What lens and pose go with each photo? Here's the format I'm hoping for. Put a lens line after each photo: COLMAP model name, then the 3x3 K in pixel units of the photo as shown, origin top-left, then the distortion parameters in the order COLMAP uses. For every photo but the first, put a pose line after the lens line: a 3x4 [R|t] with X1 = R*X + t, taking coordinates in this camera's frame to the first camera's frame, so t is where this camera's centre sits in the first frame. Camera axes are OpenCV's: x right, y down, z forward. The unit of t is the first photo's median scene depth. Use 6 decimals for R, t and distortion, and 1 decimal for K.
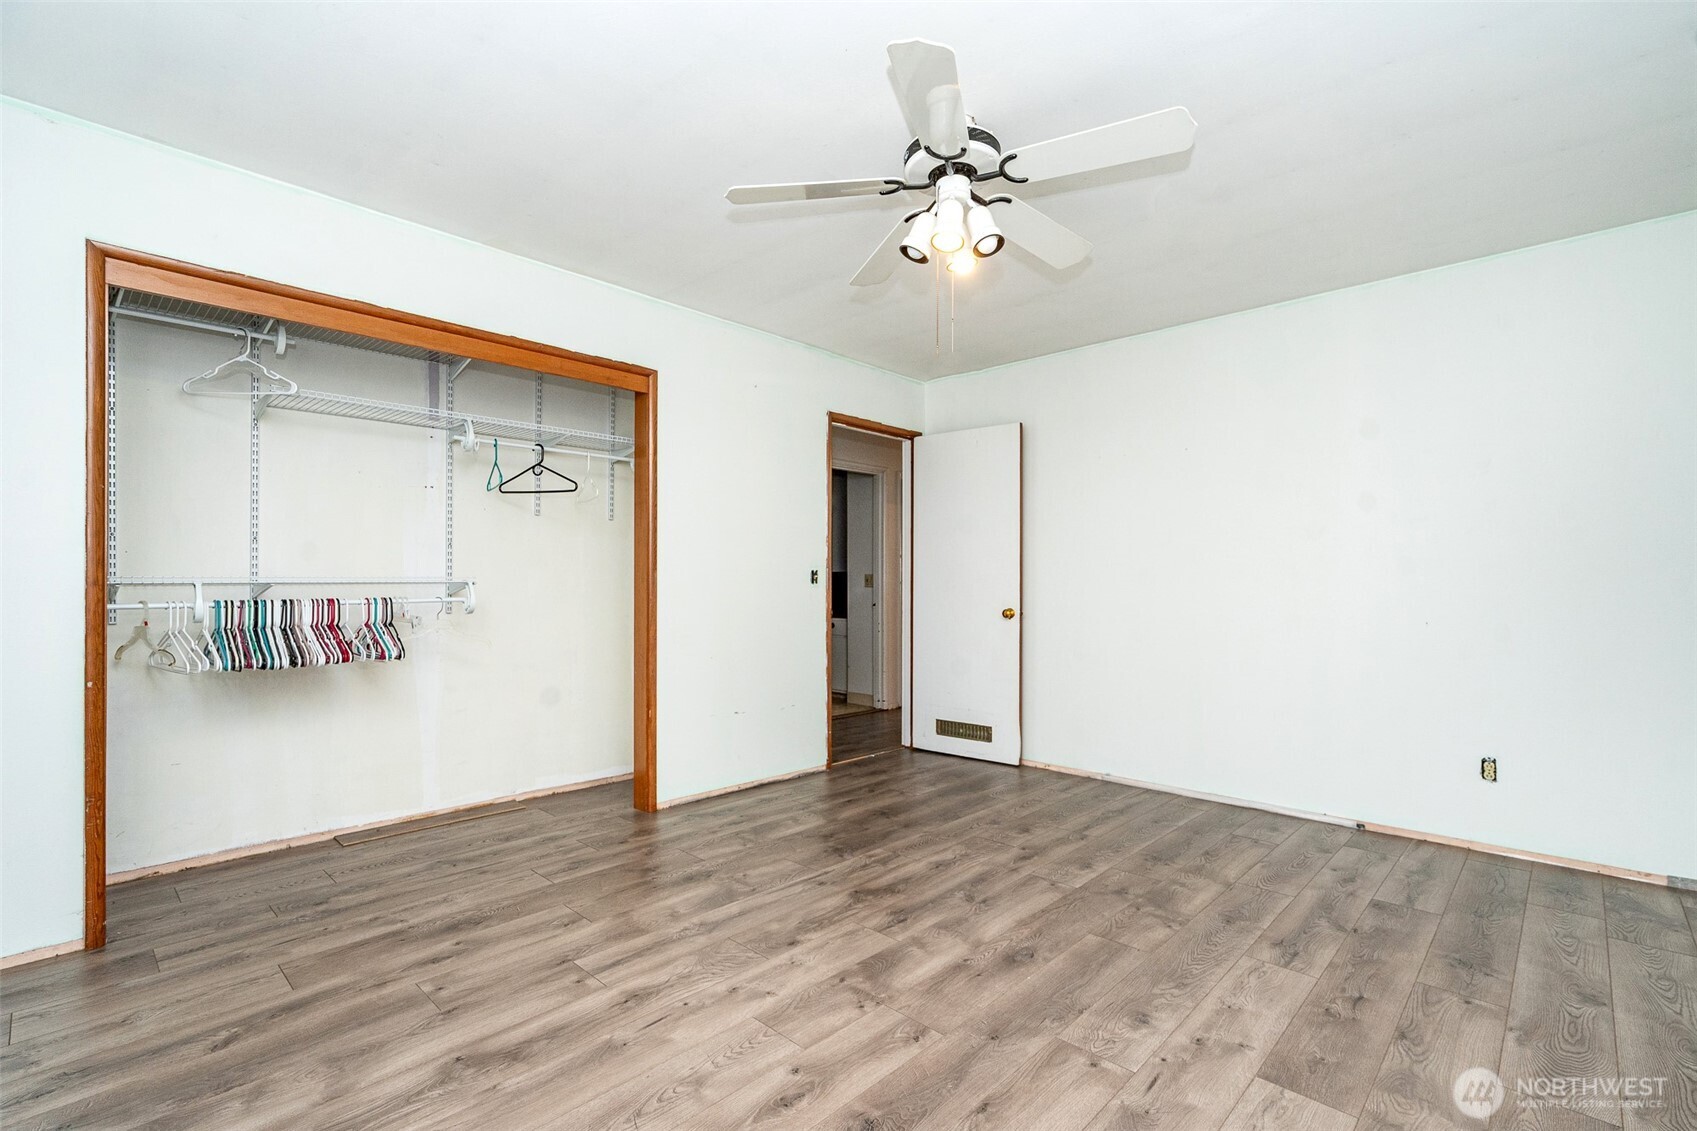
lens RADIAL K [[769.5, 0, 850.8], [0, 769.5, 575.0], [0, 0, 1]] dist [-0.004714, 0.003139]
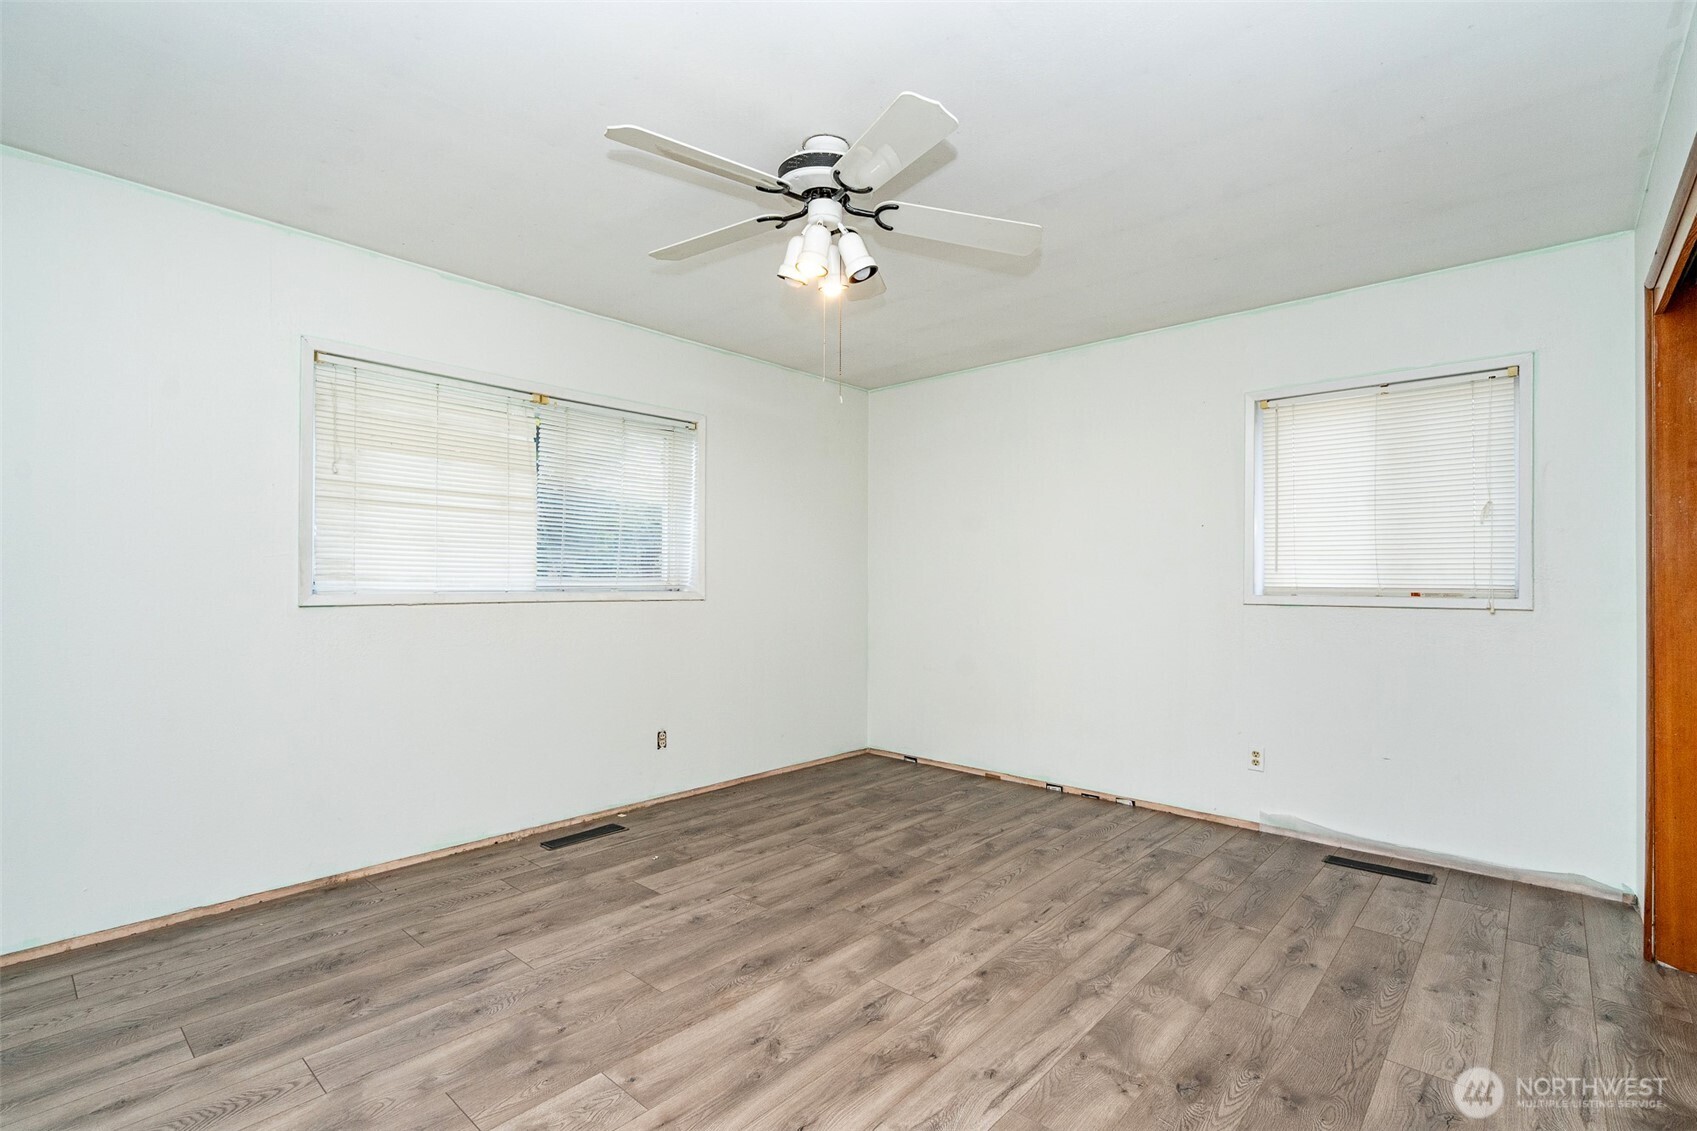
lens RADIAL K [[769.5, 0, 857.9], [0, 769.5, 576.0], [0, 0, 1]] dist [-0.004714, 0.003139]
pose [[-0.999427, -0.006481, -0.033221, 0.110240], [-0.005934, 0.999846, -0.016530, -0.008496], [0.033323, -0.016324, -0.999311, 1.846244]]
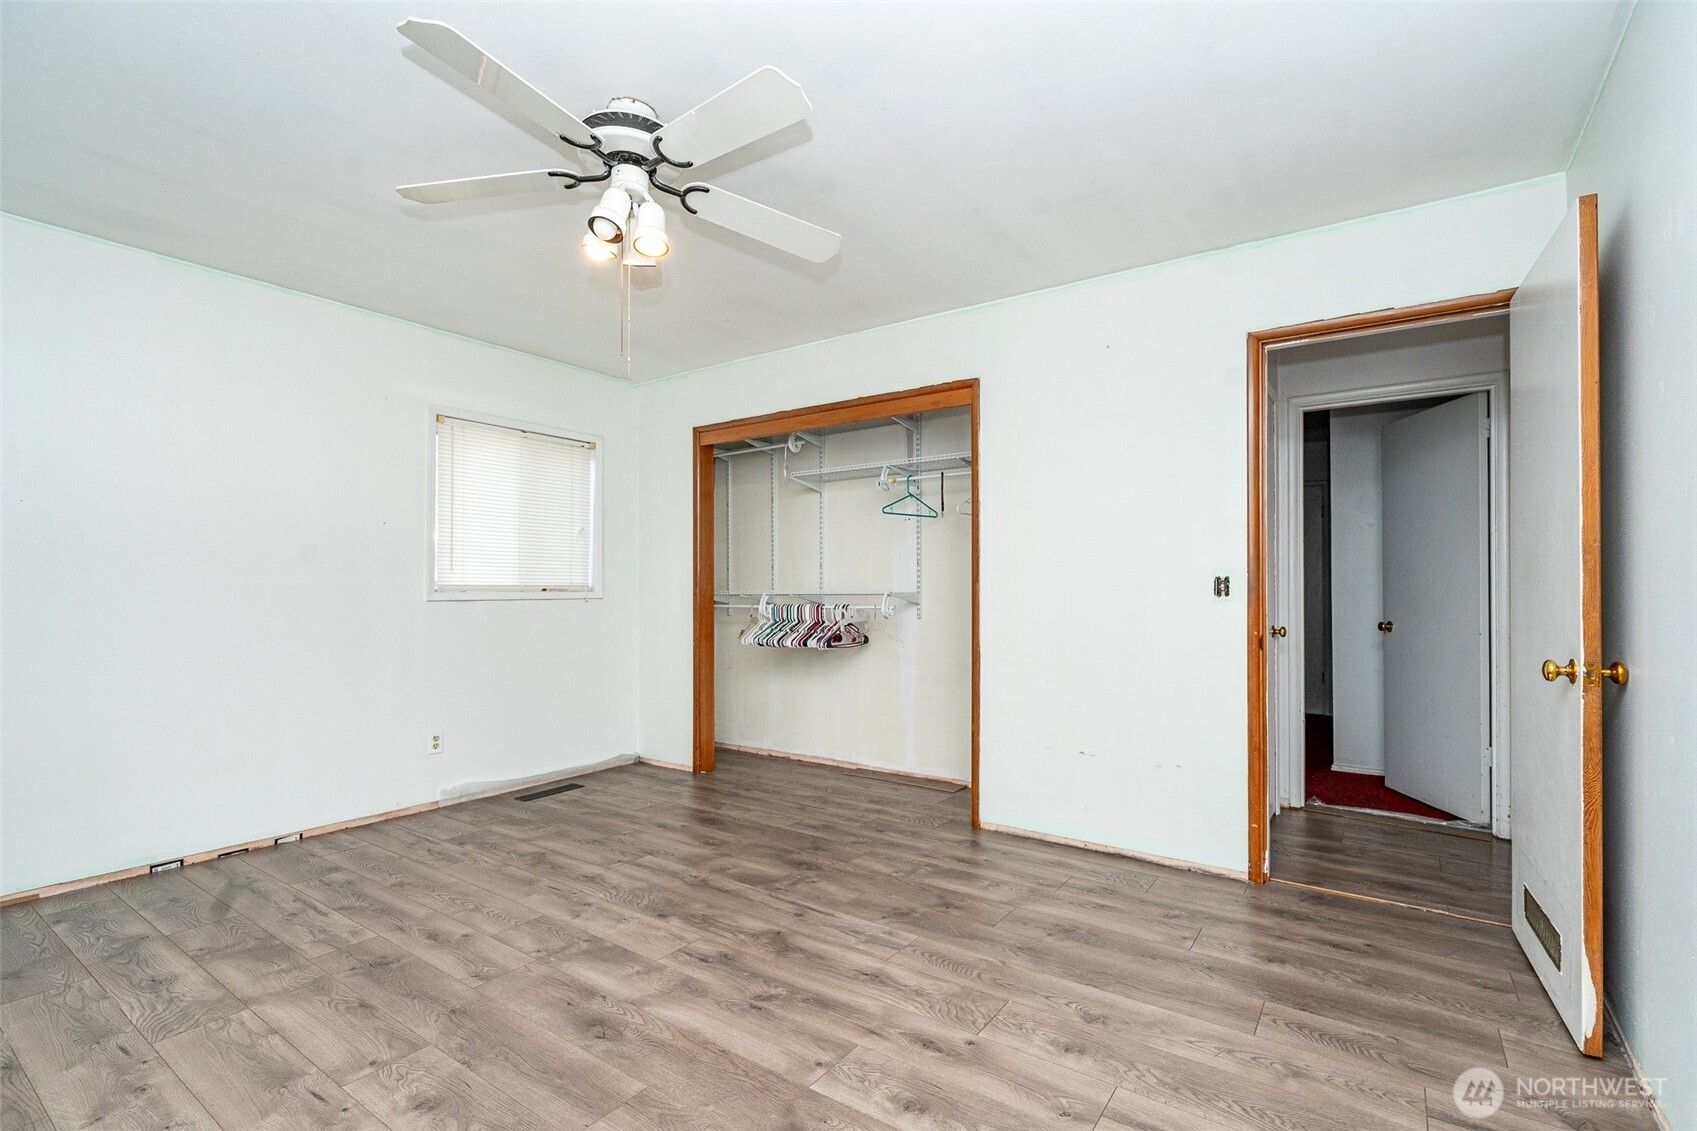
lens RADIAL K [[769.5, 0, 878.9], [0, 769.5, 583.1], [0, 0, 1]] dist [-0.004714, 0.003139]
pose [[0.161657, -0.010783, -0.986788, 1.021634], [0.010635, 0.999901, -0.009184, 0.004024], [0.986790, -0.009010, 0.161756, 1.059835]]
